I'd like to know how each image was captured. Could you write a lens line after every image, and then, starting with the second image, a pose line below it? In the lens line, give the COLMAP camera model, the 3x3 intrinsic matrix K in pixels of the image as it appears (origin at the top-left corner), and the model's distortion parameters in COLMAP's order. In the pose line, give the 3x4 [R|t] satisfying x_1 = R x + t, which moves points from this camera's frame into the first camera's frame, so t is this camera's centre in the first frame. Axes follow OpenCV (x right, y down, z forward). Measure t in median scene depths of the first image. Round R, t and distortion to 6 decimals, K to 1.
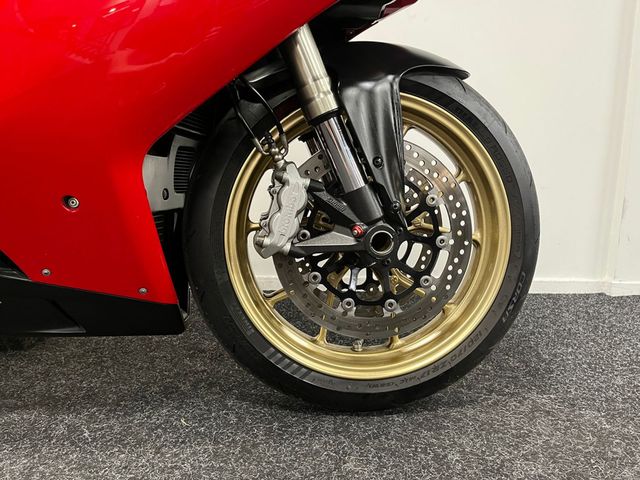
lens RADIAL K [[484.4, 0, 319.6], [0, 484.4, 241.4], [0, 0, 1]] dist [0.066851, 0.000487]
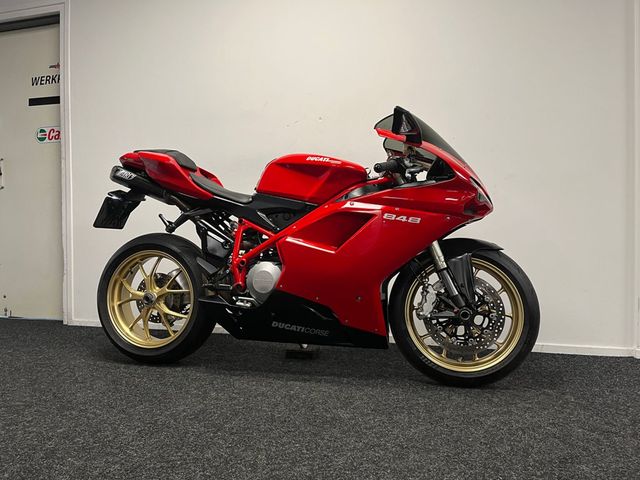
lens RADIAL K [[484.4, 0, 316.6], [0, 484.4, 242.4], [0, 0, 1]] dist [0.066851, 0.000487]
pose [[0.956735, -0.014113, -0.290618, 0.124795], [-0.033211, 0.986998, -0.157264, 0.052779], [0.289059, 0.160112, 0.943827, -1.750363]]
